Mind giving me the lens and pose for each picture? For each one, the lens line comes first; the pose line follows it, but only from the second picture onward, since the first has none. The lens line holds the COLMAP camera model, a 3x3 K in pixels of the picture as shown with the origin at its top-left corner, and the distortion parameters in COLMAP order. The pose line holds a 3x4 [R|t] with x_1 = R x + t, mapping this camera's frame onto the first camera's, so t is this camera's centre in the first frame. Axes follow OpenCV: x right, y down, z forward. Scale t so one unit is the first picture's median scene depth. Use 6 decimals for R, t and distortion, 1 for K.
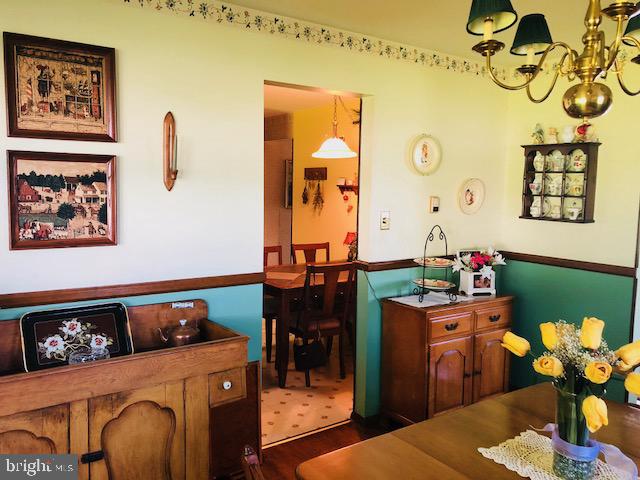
lens RADIAL K [[521.4, 0, 320.8], [0, 521.4, 236.8], [0, 0, 1]] dist [0.039421, -0.044403]
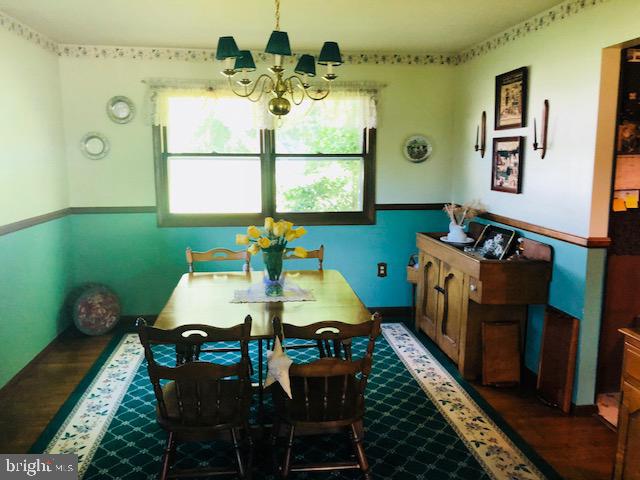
lens RADIAL K [[521.4, 0, 319.5], [0, 521.4, 241.8], [0, 0, 1]] dist [0.039421, -0.044403]
pose [[-0.447495, 0.119874, -0.886216, 1.387635], [-0.092585, 0.979440, 0.179234, -0.074272], [0.889481, 0.162256, -0.427196, 1.267822]]
